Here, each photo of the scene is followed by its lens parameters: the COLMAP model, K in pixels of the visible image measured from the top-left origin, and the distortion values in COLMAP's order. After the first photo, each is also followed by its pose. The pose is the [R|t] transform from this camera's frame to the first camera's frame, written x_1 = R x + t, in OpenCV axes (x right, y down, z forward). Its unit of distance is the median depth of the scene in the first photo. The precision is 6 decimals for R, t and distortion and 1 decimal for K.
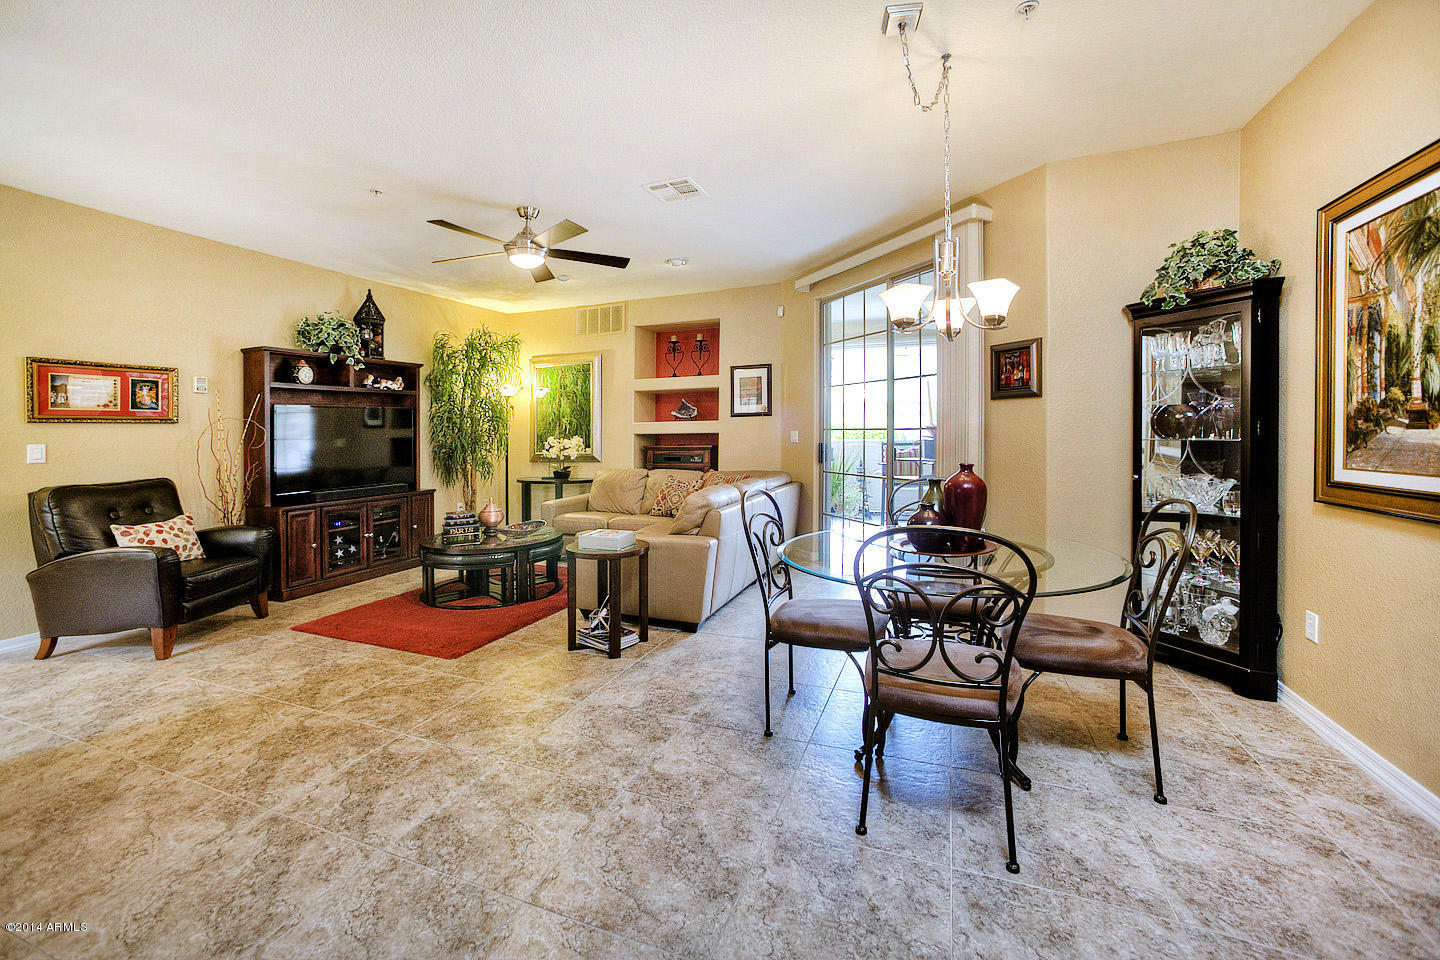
lens RADIAL K [[618.0, 0, 709.9], [0, 618.0, 421.8], [0, 0, 1]] dist [-0.033922, 0.010609]
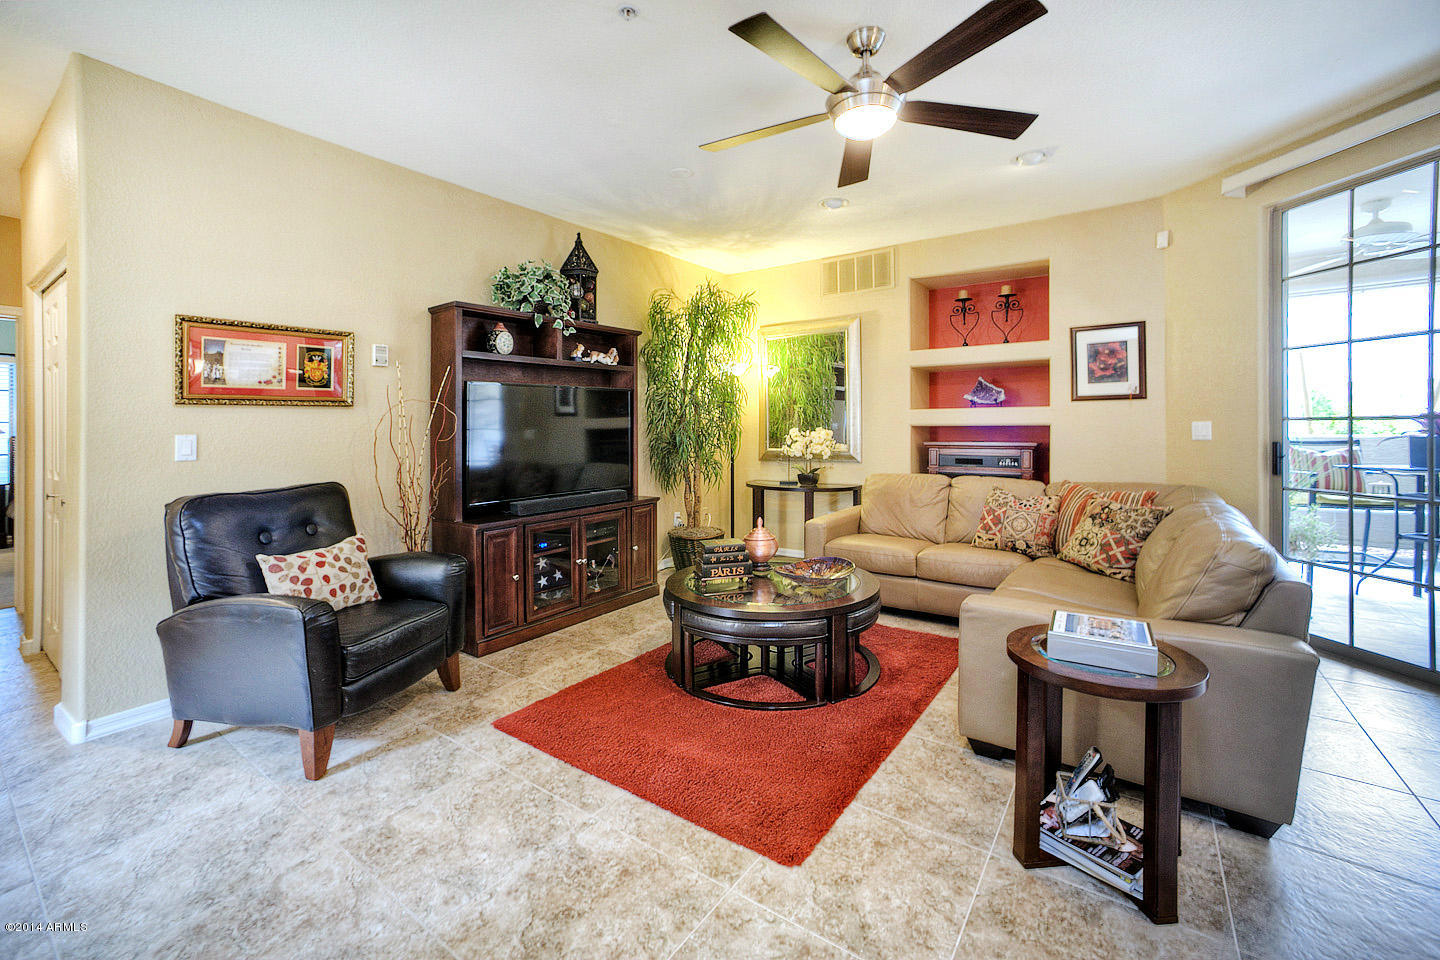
lens RADIAL K [[605.1, 0, 708.9], [0, 605.1, 415.1], [0, 0, 1]] dist [-0.040733, 0.012125]
pose [[0.973937, 0.002530, -0.226803, -0.294050], [-0.002774, 0.999996, -0.000756, 0.012922], [0.226800, 0.001366, 0.973940, 0.395741]]
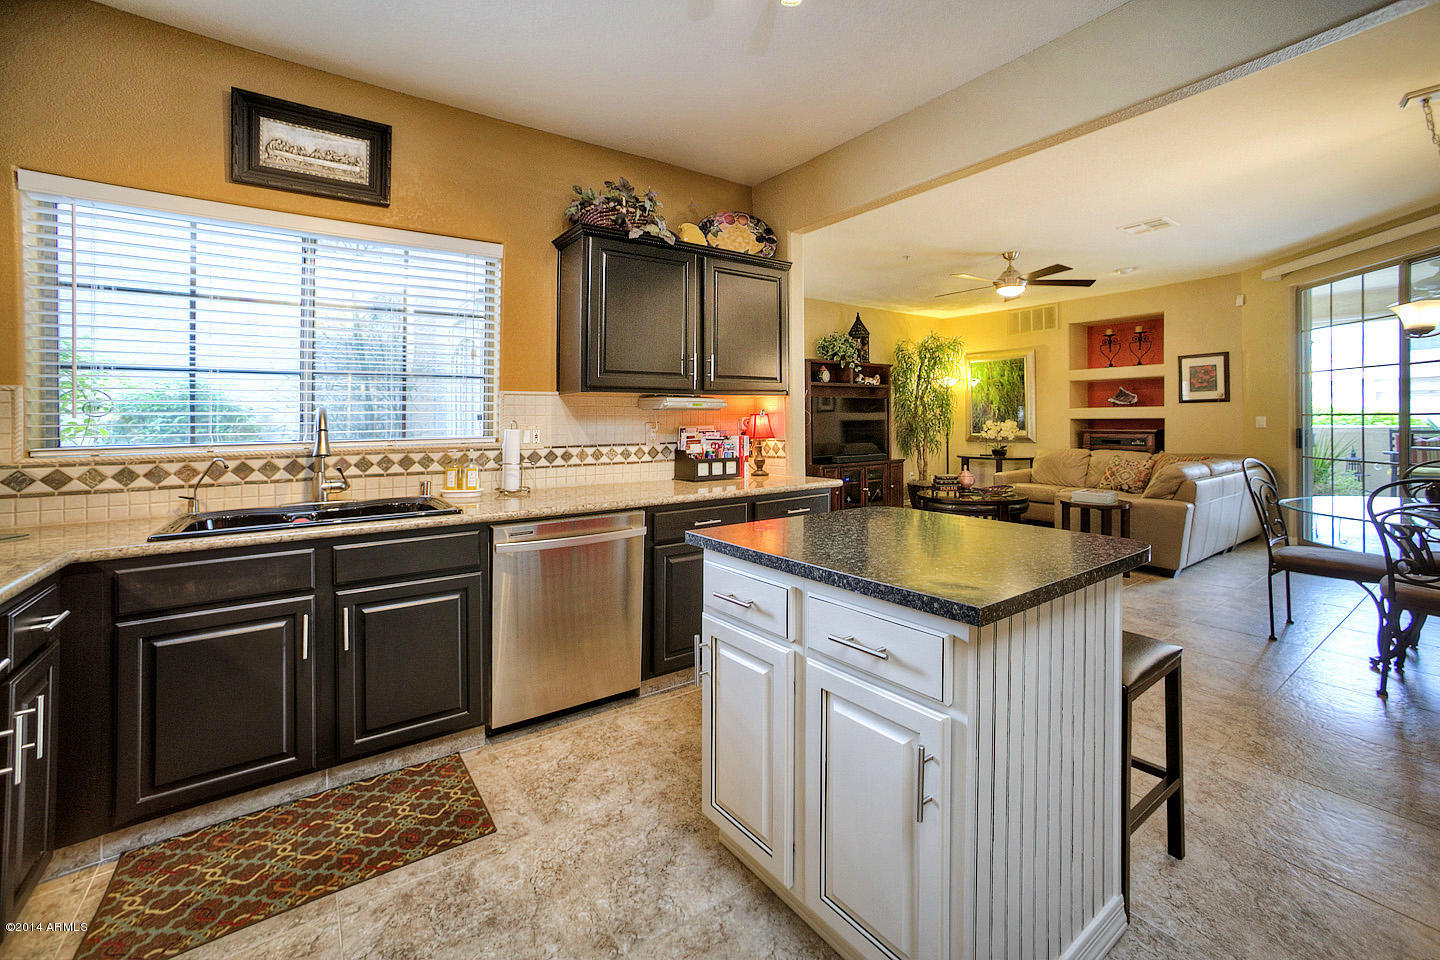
lens RADIAL K [[605.1, 0, 700.9], [0, 605.1, 416.5], [0, 0, 1]] dist [-0.040733, 0.012125]
pose [[0.842713, 0.003865, -0.538349, -0.158083], [0.003132, 0.999922, 0.012083, 0.000212], [0.538354, -0.011869, 0.842635, -0.434844]]
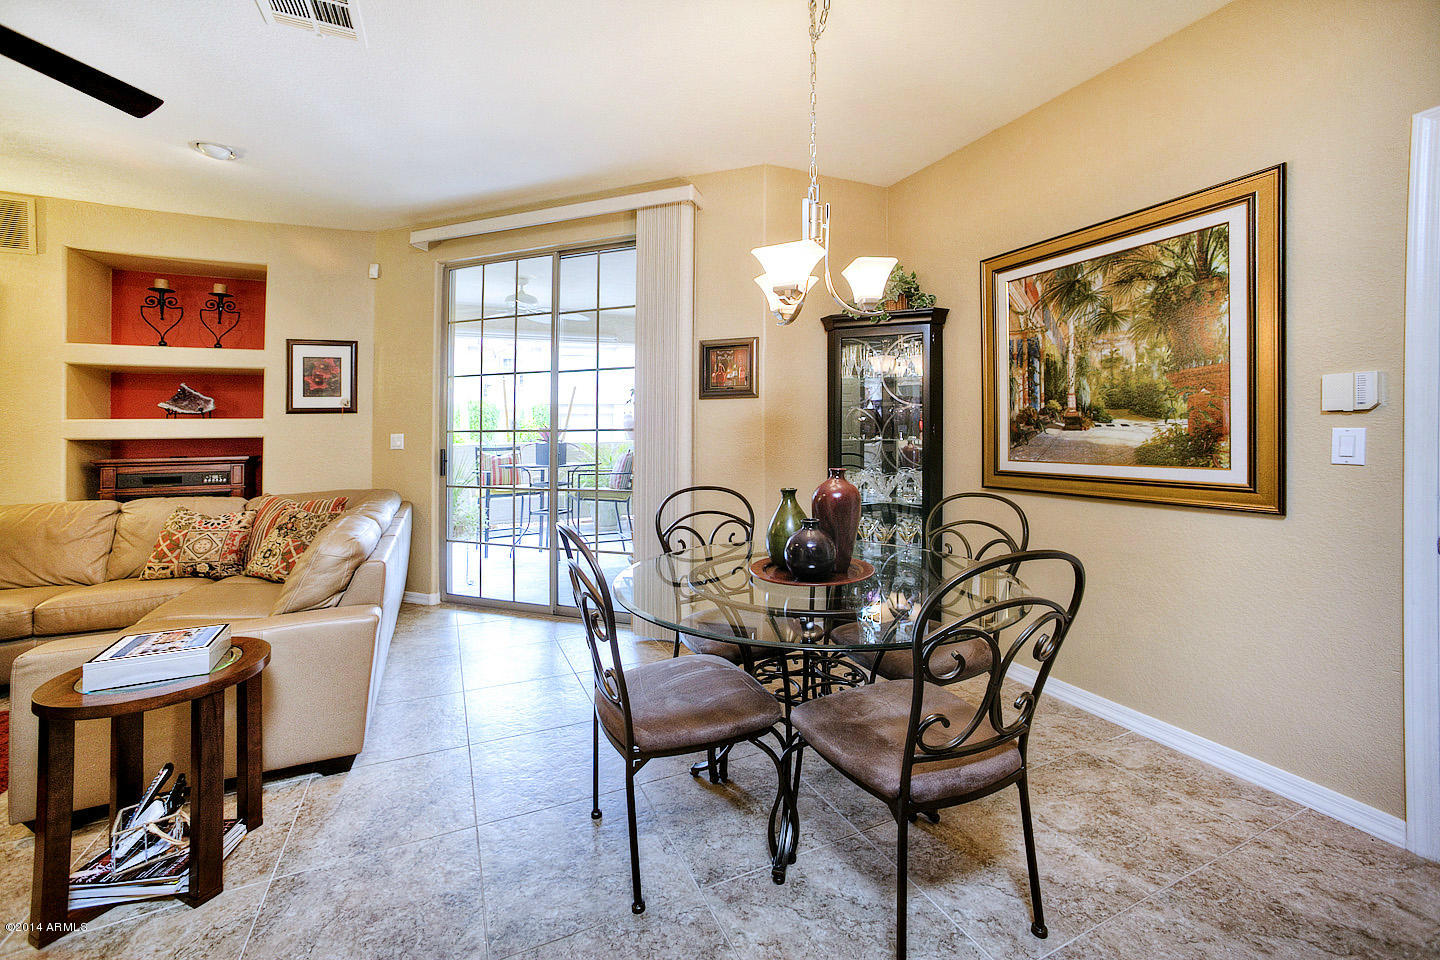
lens RADIAL K [[605.1, 0, 721.5], [0, 605.1, 422.4], [0, 0, 1]] dist [-0.040733, 0.012125]
pose [[0.673828, 0.015017, 0.738736, -0.178040], [-0.008877, 0.999886, -0.012229, 0.008401], [-0.738835, 0.001682, 0.673884, 0.307698]]
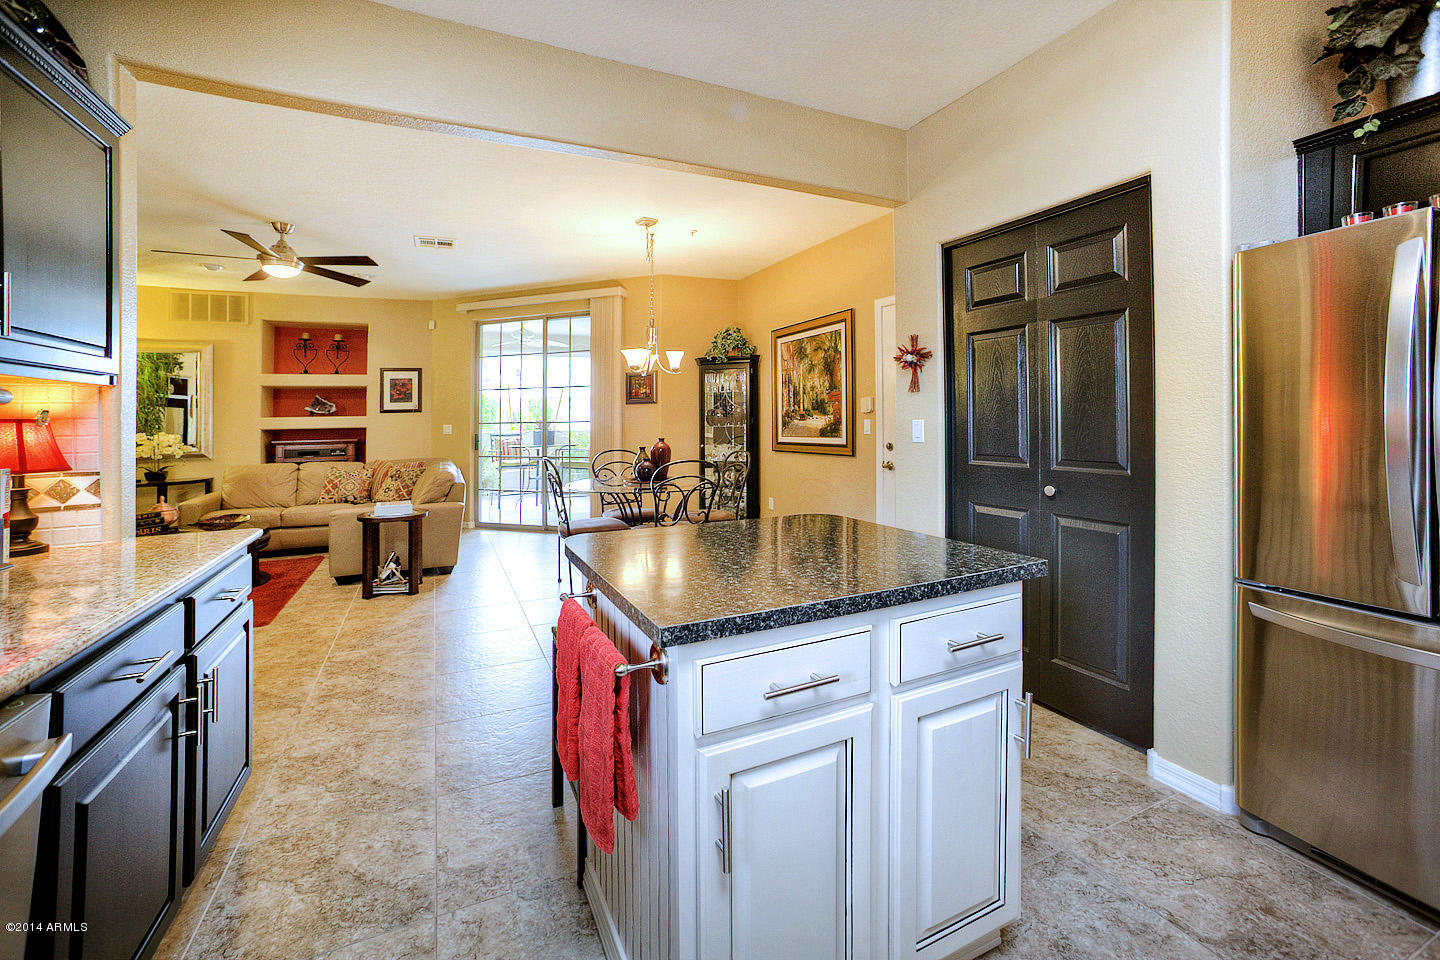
lens RADIAL K [[605.1, 0, 743.1], [0, 605.1, 410.3], [0, 0, 1]] dist [-0.040733, 0.012125]
pose [[0.644447, 0.015090, 0.764500, -0.528115], [-0.002694, 0.999844, -0.017465, 0.006257], [-0.764644, 0.009196, 0.644387, -0.276690]]
